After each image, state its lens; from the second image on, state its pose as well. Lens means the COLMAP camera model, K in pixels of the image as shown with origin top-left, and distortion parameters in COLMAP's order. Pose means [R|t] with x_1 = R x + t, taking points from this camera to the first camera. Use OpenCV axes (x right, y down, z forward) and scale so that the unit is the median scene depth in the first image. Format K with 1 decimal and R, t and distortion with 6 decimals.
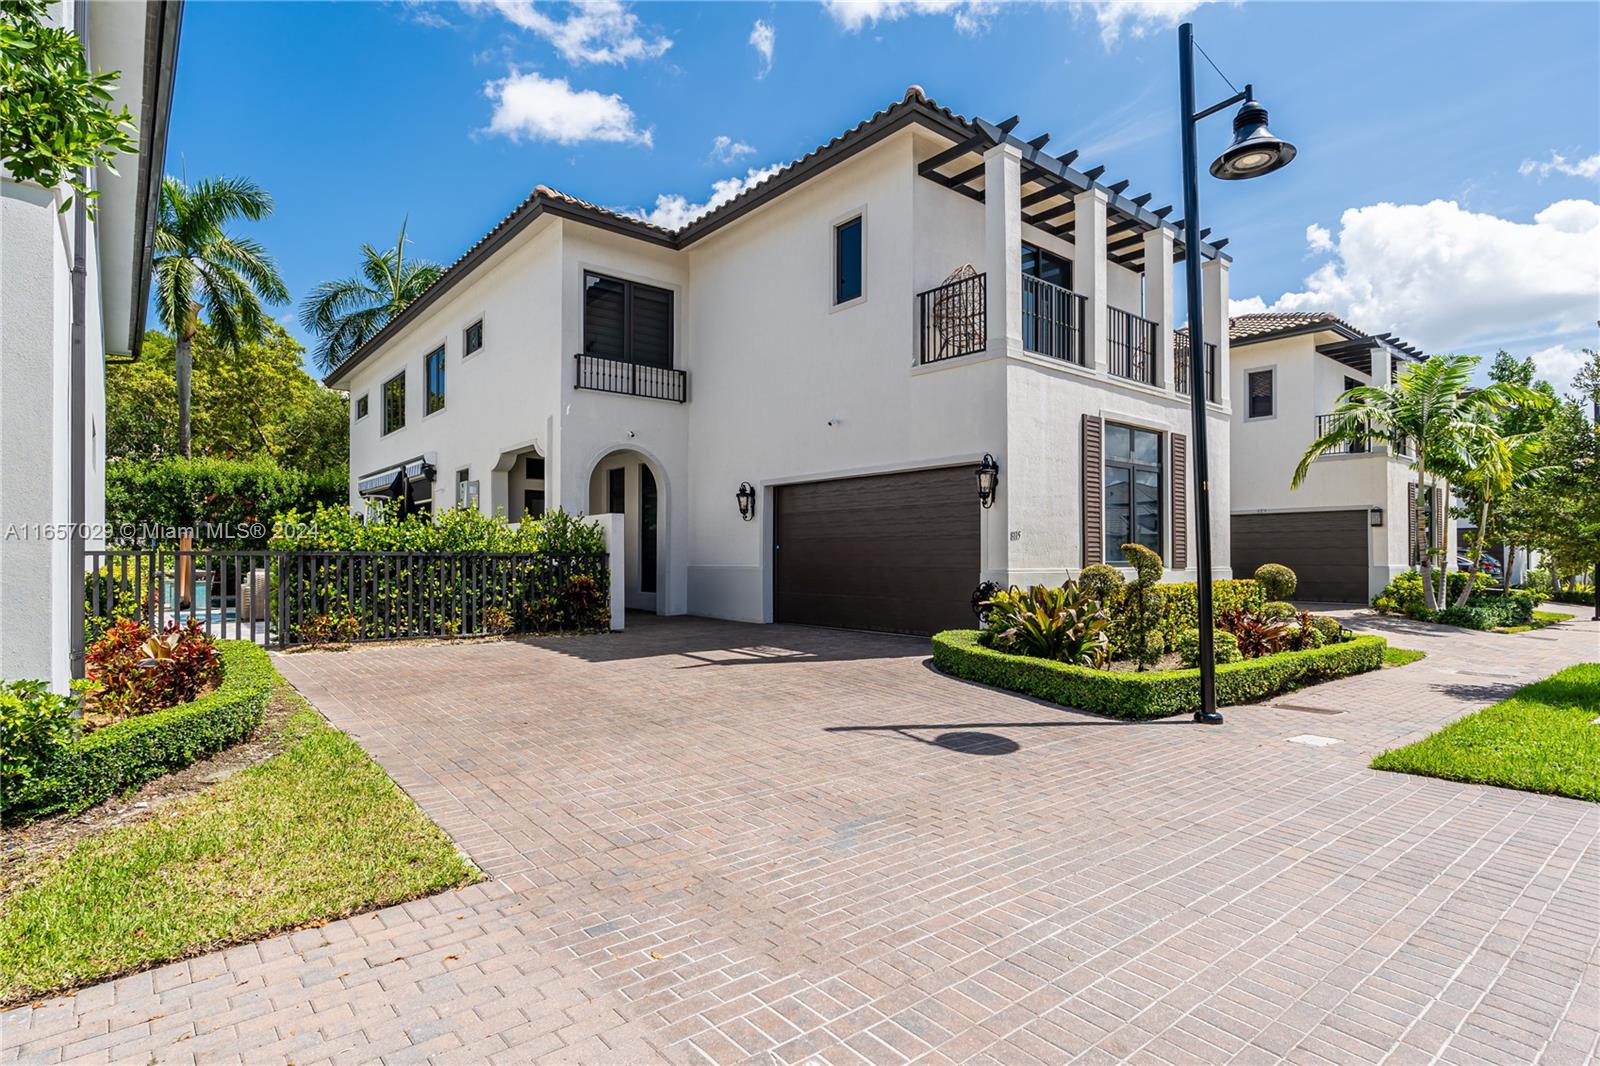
lens RADIAL K [[822.9, 0, 803.7], [0, 822.9, 550.9], [0, 0, 1]] dist [0.001526, 0.000175]
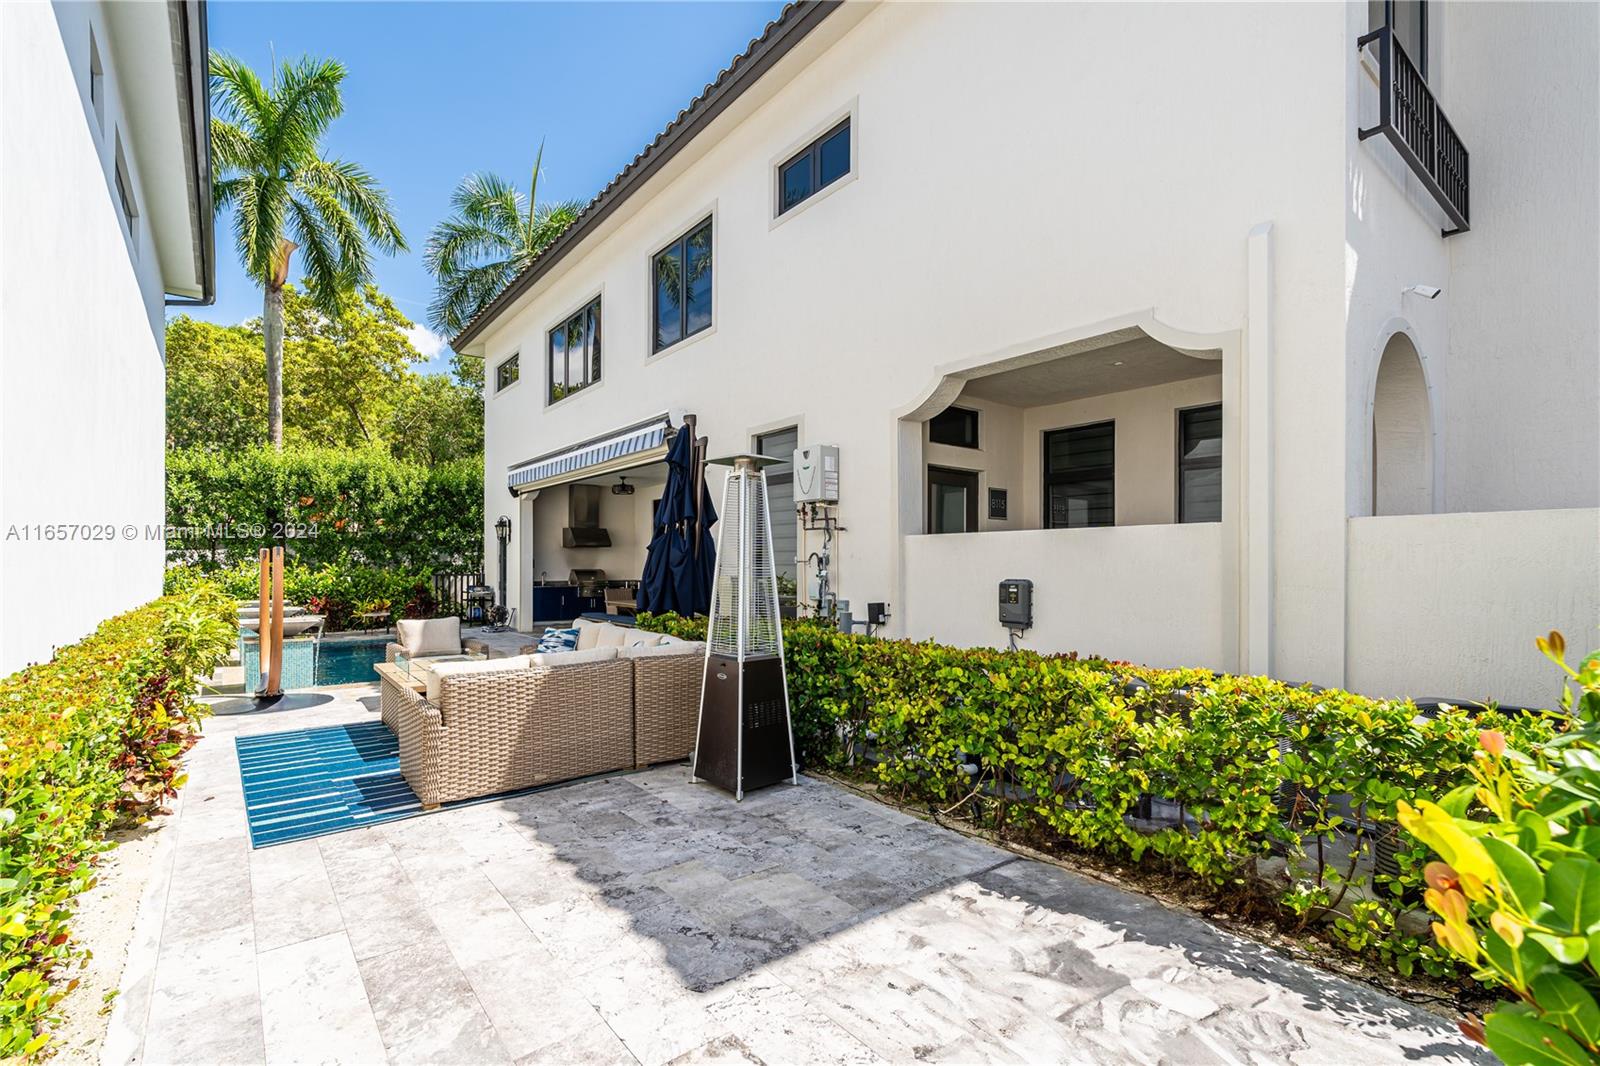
lens RADIAL K [[733.1, 0, 789.7], [0, 733.1, 556.6], [0, 0, 1]] dist [-0.000049, -0.000675]
pose [[0.999334, -0.004750, -0.036189, -0.246672], [0.005019, 0.999960, 0.007344, -0.012373], [0.036153, -0.007521, 0.999318, 0.332228]]
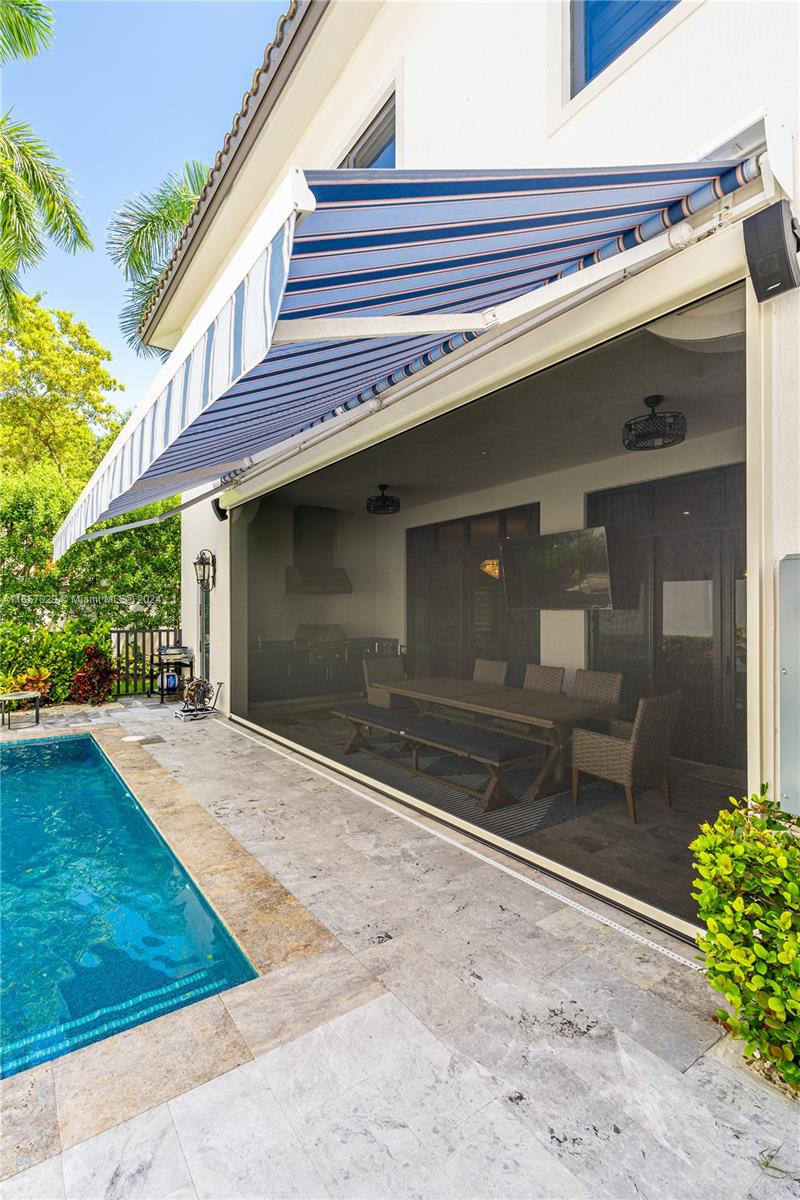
lens RADIAL K [[549.8, 0, 384.3], [0, 549.8, 603.6], [0, 0, 1]] dist [-0.000049, -0.000675]
pose [[0.995137, -0.008313, -0.098148, -0.373828], [0.009254, 0.999916, 0.009128, -0.013209], [0.098064, -0.009992, 0.995130, 0.629818]]
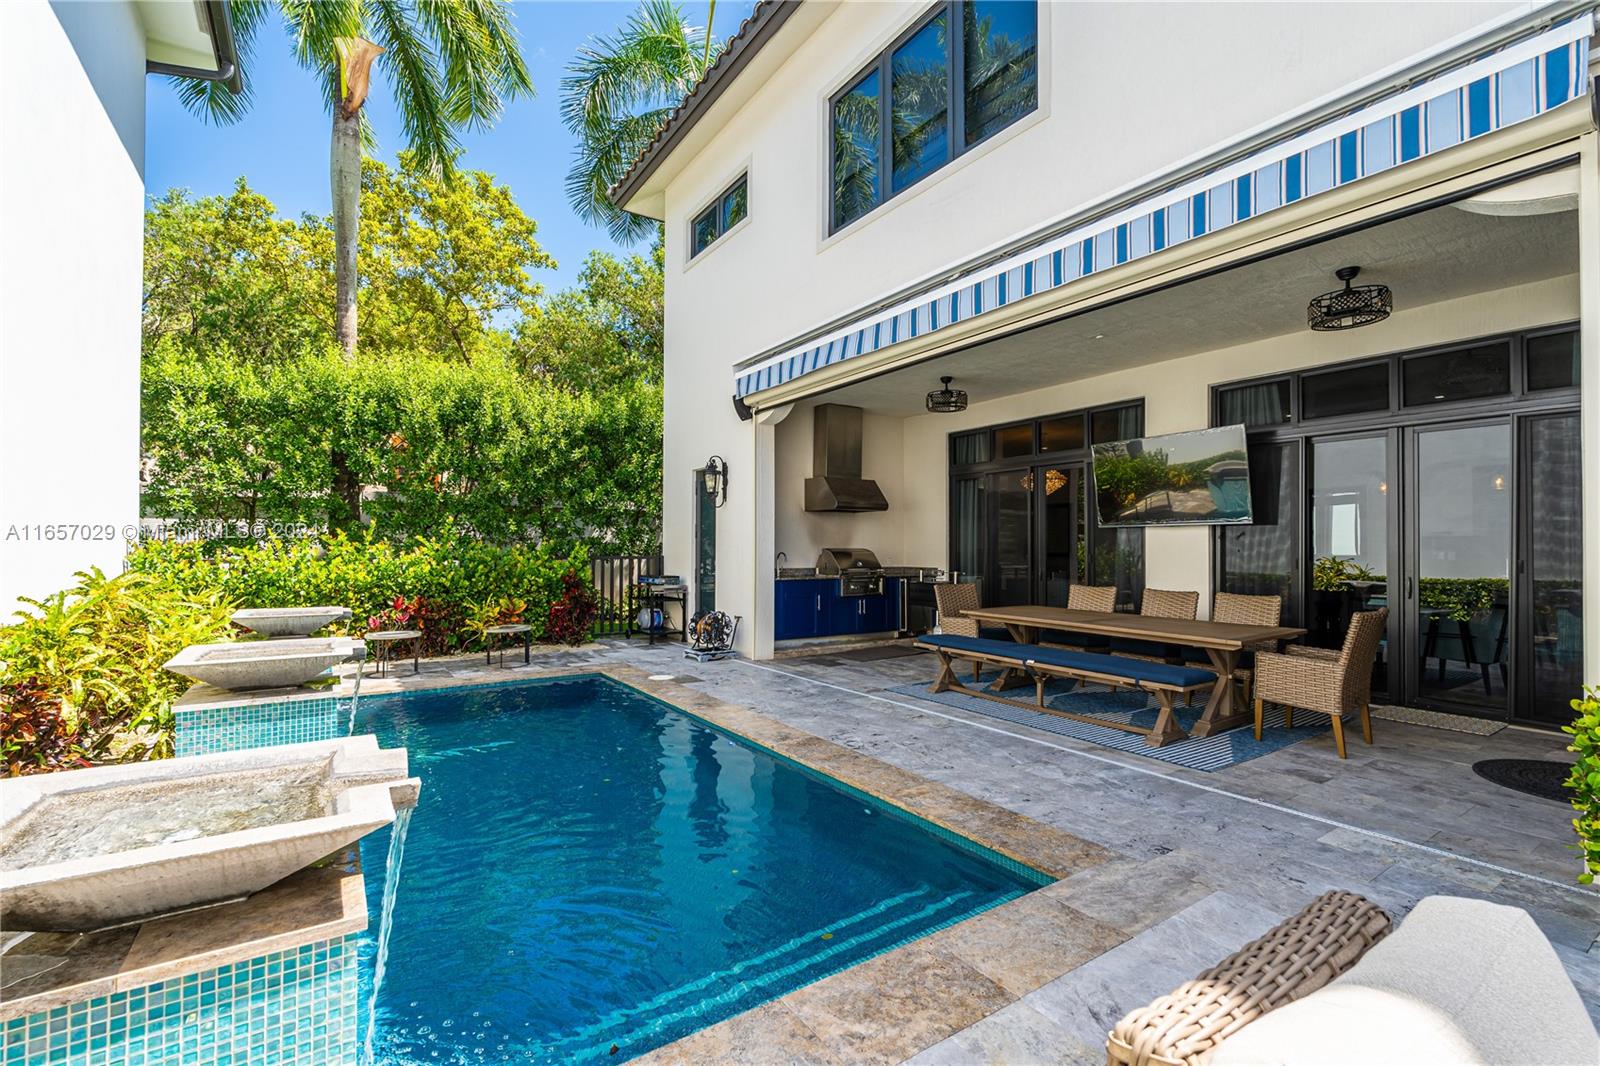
lens RADIAL K [[706.7, 0, 800.0], [0, 706.7, 533.0], [0, 0, 1]] dist [0.002174, -0.000843]
pose [[0.994279, -0.004993, -0.106701, -0.432928], [0.004468, 0.999977, -0.005162, -0.003754], [0.106724, 0.004655, 0.994278, 0.604154]]
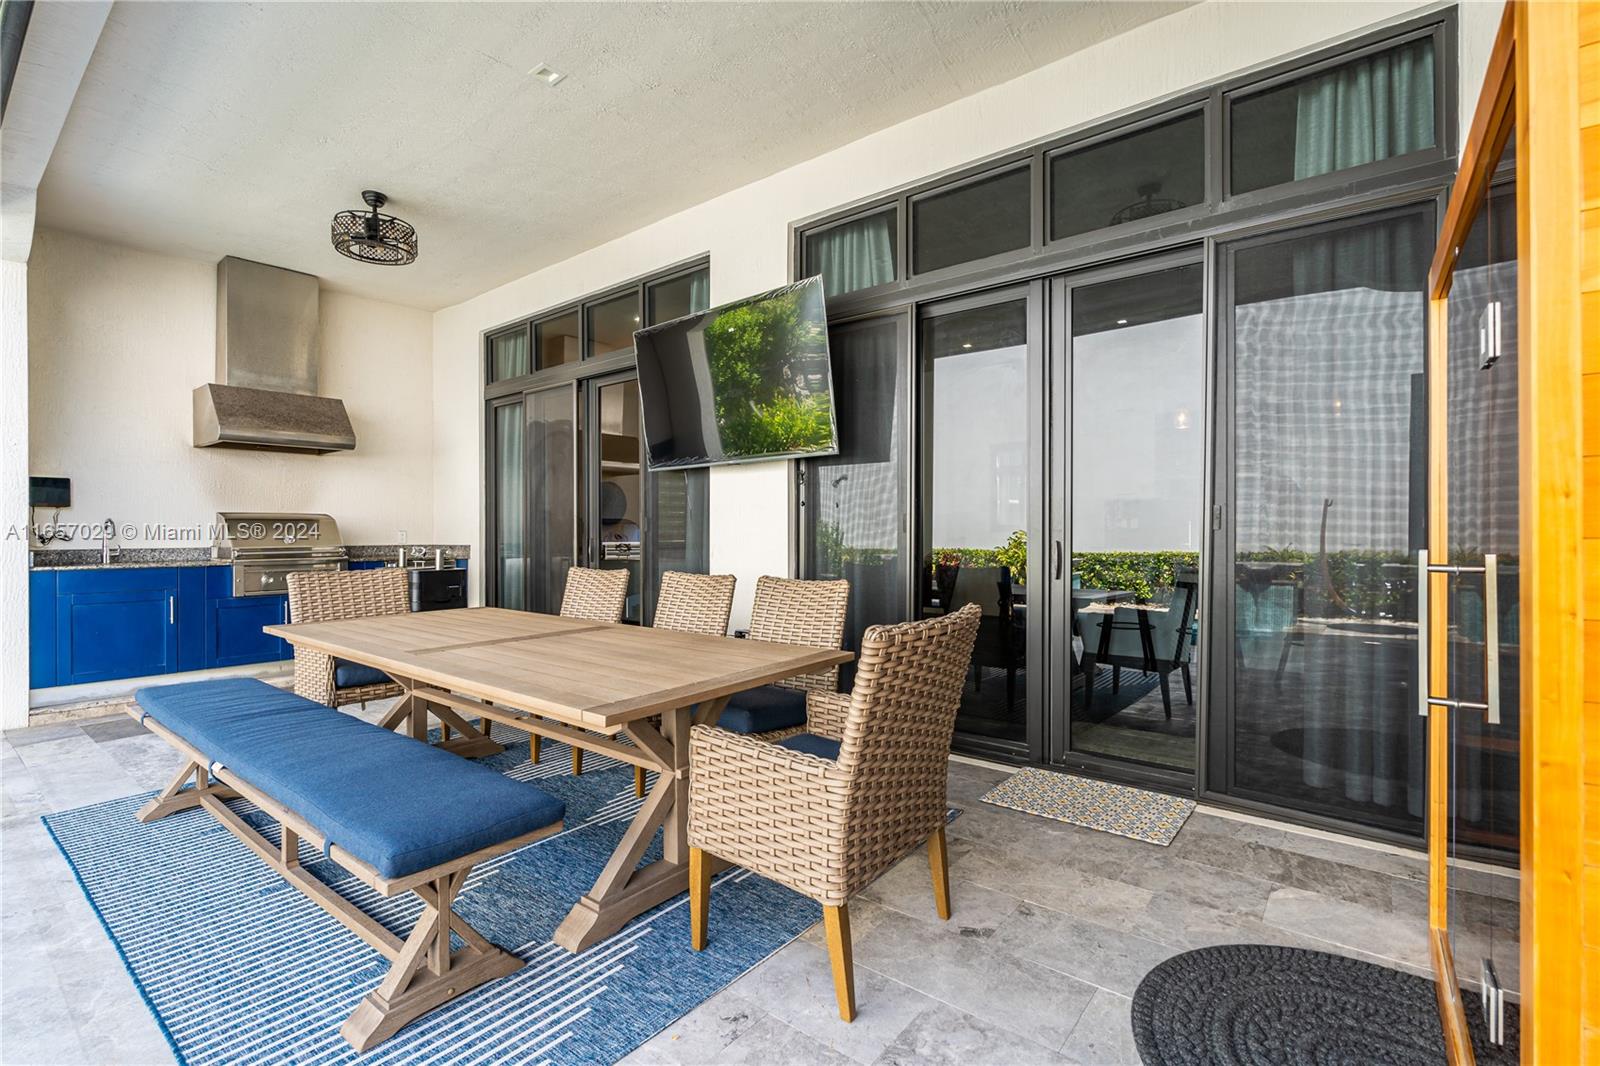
lens RADIAL K [[714.6, 0, 800.0], [0, 714.6, 533.0], [0, 0, 1]] dist [0.000483, 0.000731]
pose [[0.982511, -0.009376, 0.185968, -0.335585], [0.006359, 0.999838, 0.016815, 0.005865], [-0.186096, -0.015338, 0.982412, 0.728528]]
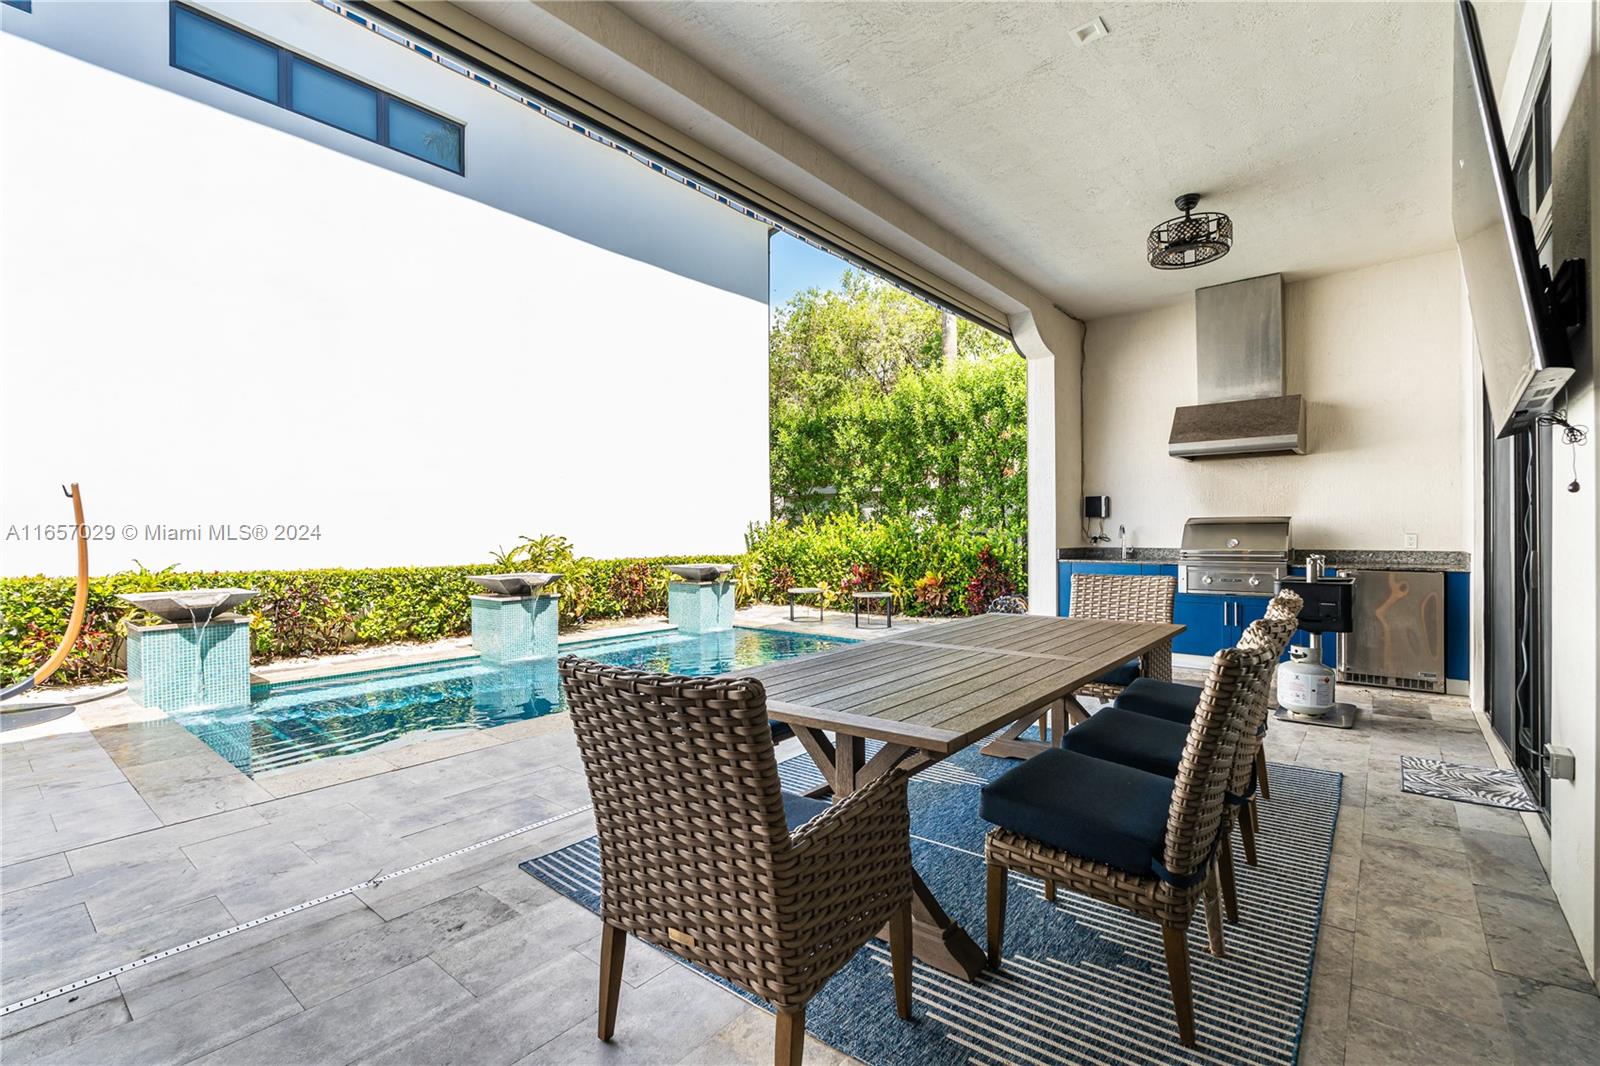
lens RADIAL K [[709.2, 0, 789.7], [0, 709.2, 531.4], [0, 0, 1]] dist [-0.001825, 0.000029]
pose [[0.181727, -0.010996, -0.983288, -0.255936], [0.016693, 0.999828, -0.008096, 0.006611], [0.983207, -0.014942, 0.181879, 0.790794]]
